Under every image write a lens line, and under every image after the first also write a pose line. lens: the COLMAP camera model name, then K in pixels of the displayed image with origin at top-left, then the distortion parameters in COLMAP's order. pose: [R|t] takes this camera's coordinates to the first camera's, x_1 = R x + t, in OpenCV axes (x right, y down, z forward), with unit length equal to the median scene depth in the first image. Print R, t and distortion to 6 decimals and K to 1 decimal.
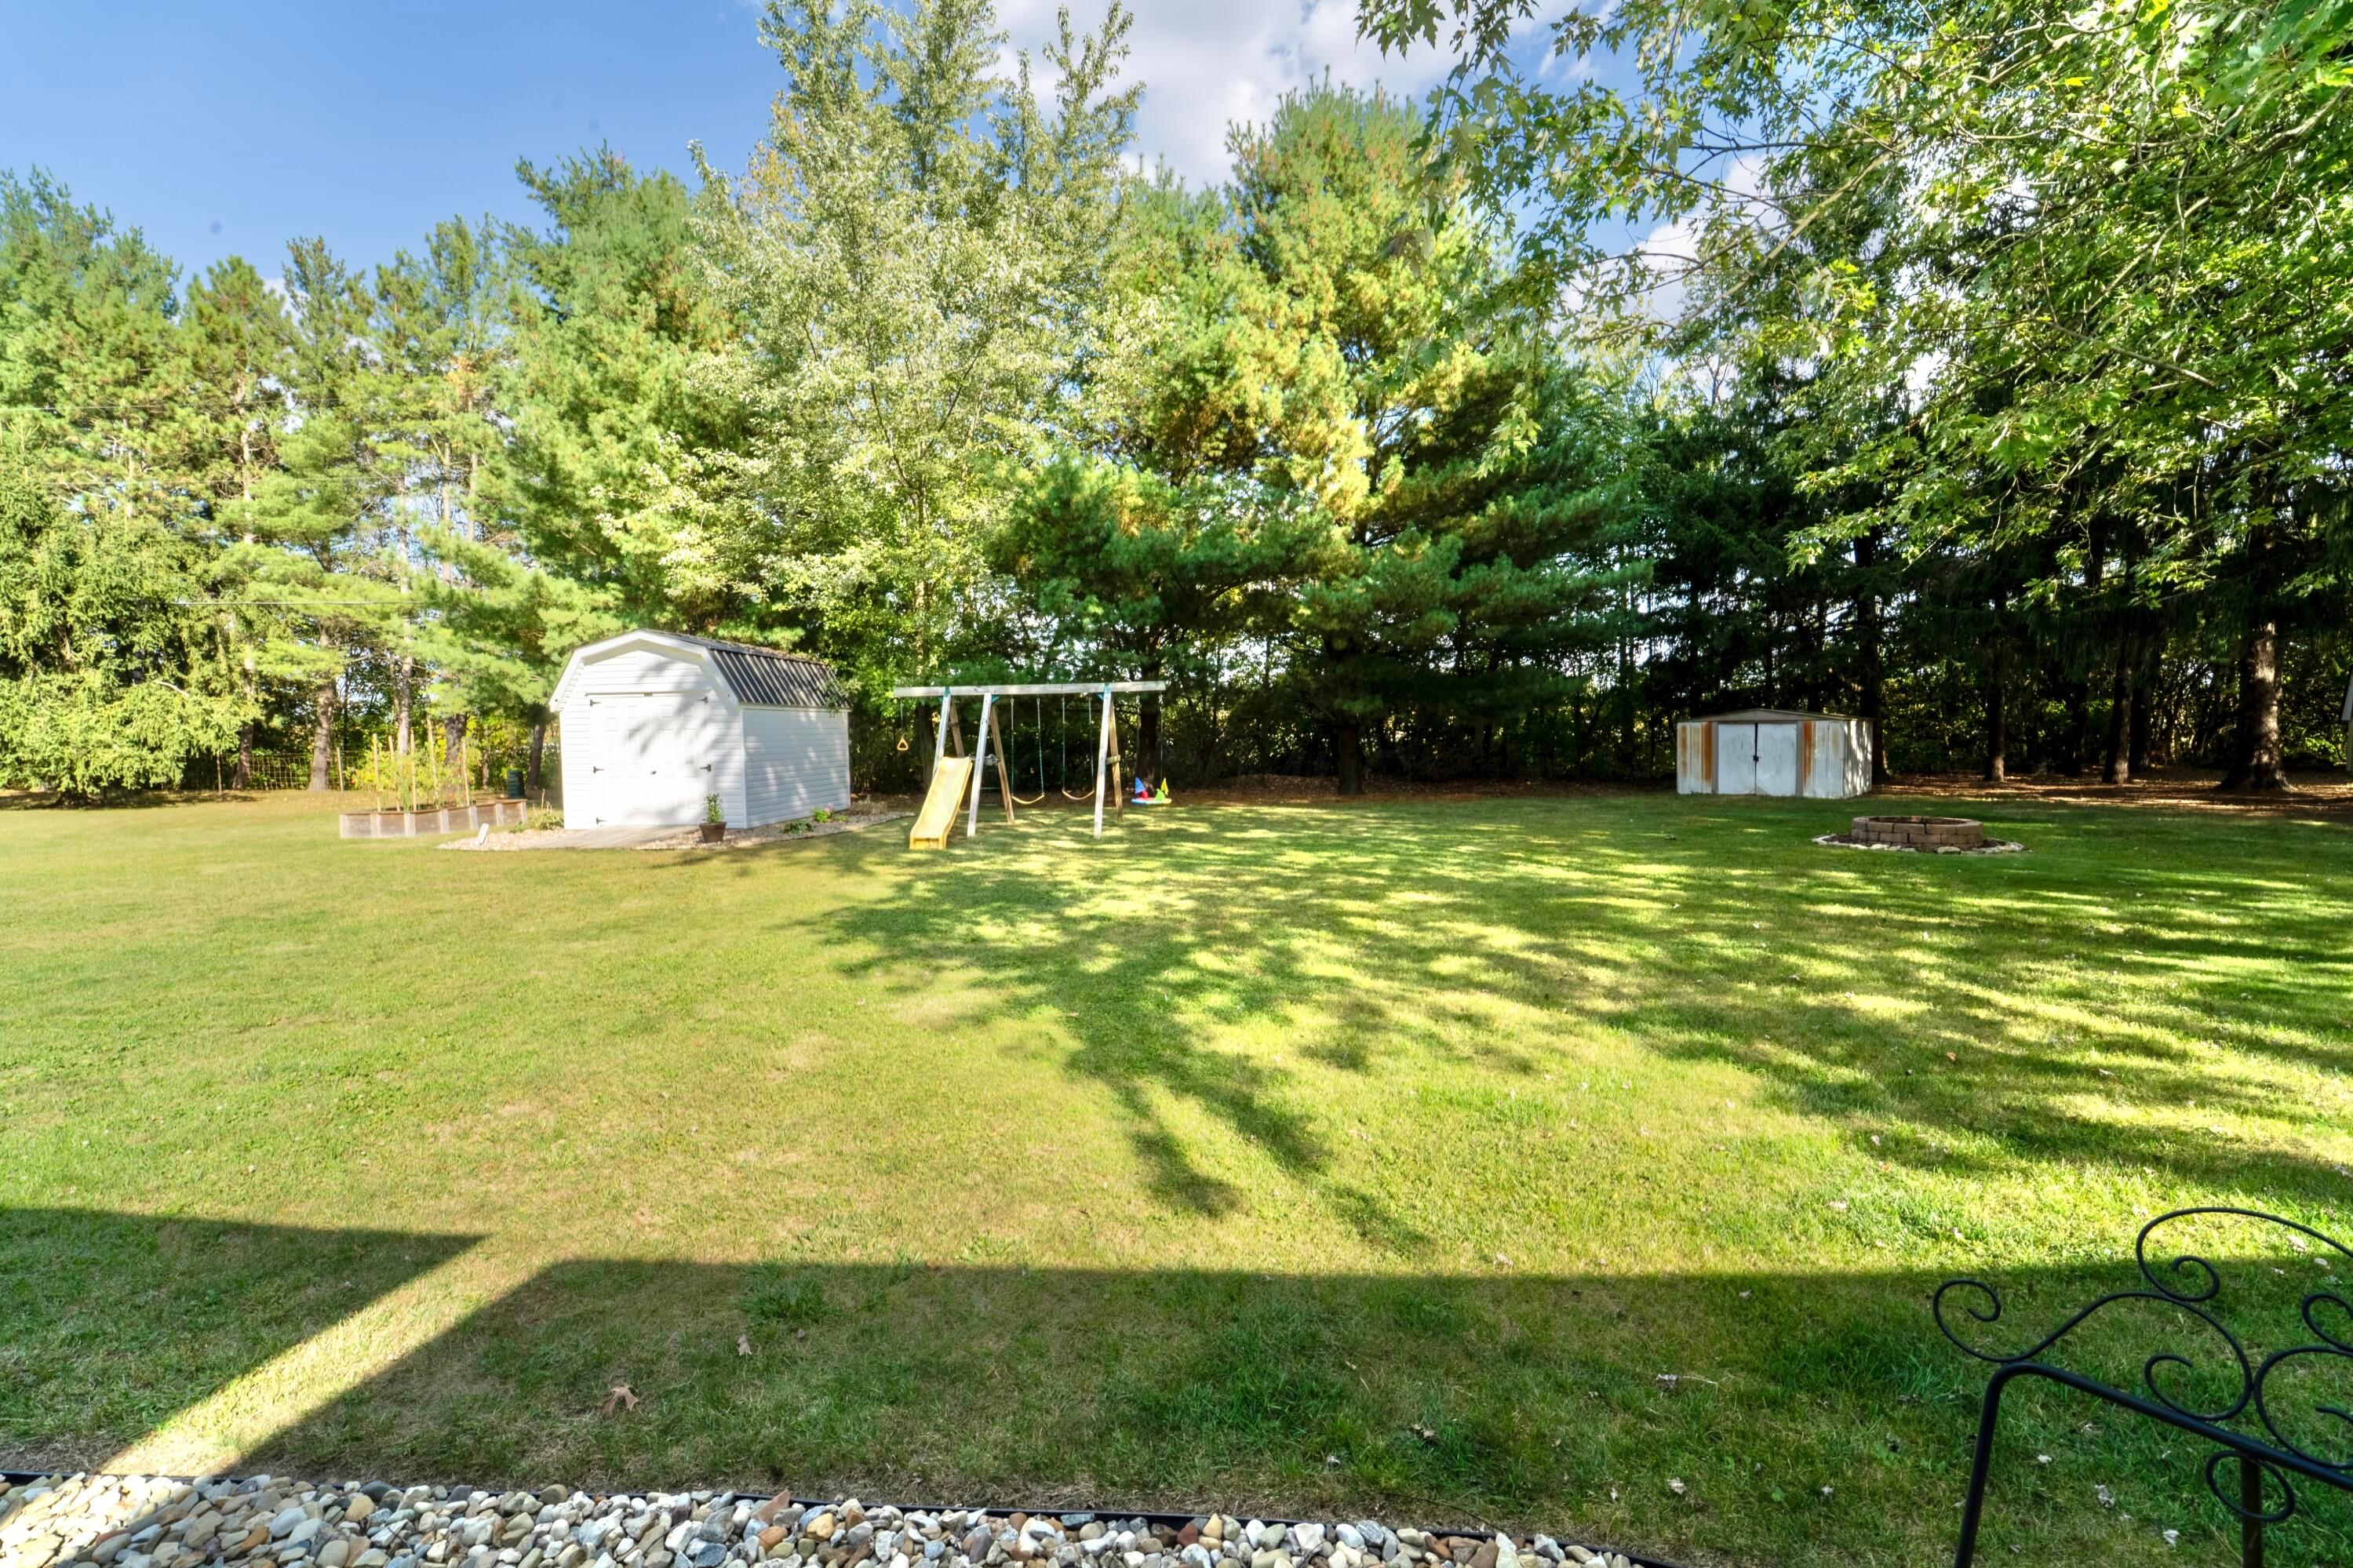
lens RADIAL K [[963.1, 0, 1180.7], [0, 963.1, 781.3], [0, 0, 1]] dist [-0.022791, -0.000250]
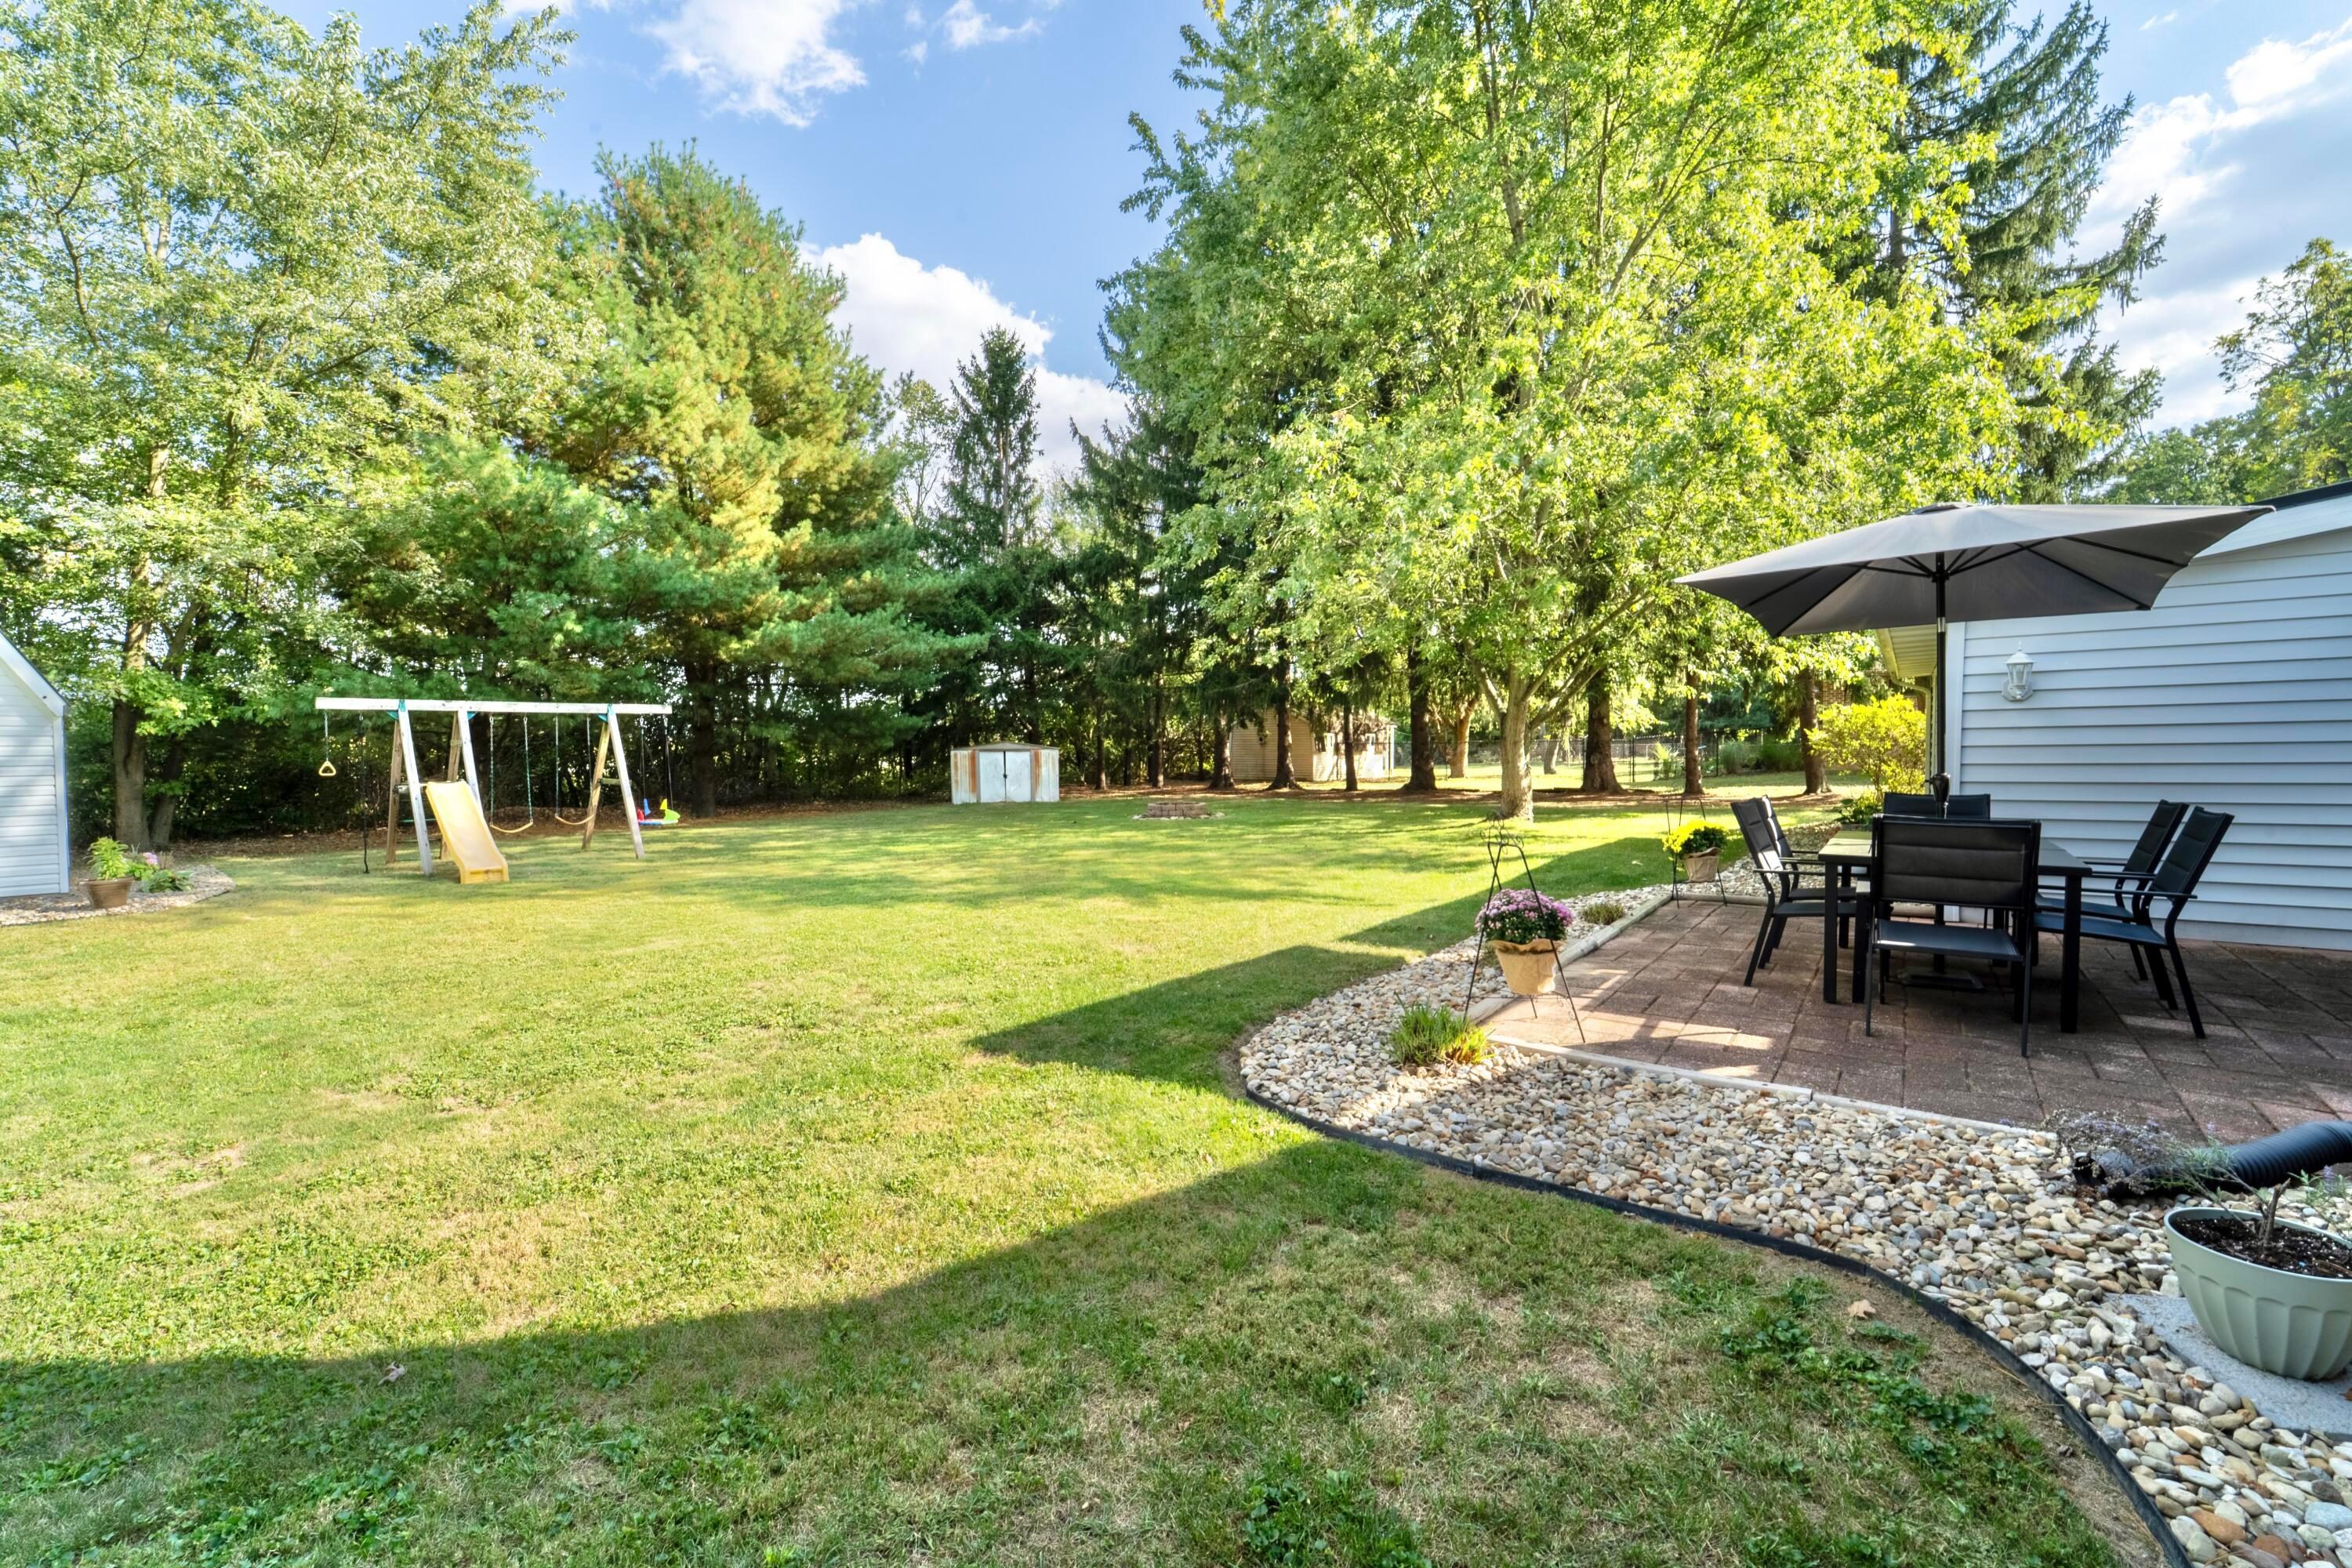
lens RADIAL K [[962.8, 0, 1180.2], [0, 962.8, 781.3], [0, 0, 1]] dist [-0.022791, -0.000250]
pose [[0.590087, -0.018335, 0.807132, -0.415740], [0.044855, 0.998942, -0.010100, 0.010823], [-0.806093, 0.042164, 0.590285, -0.045260]]
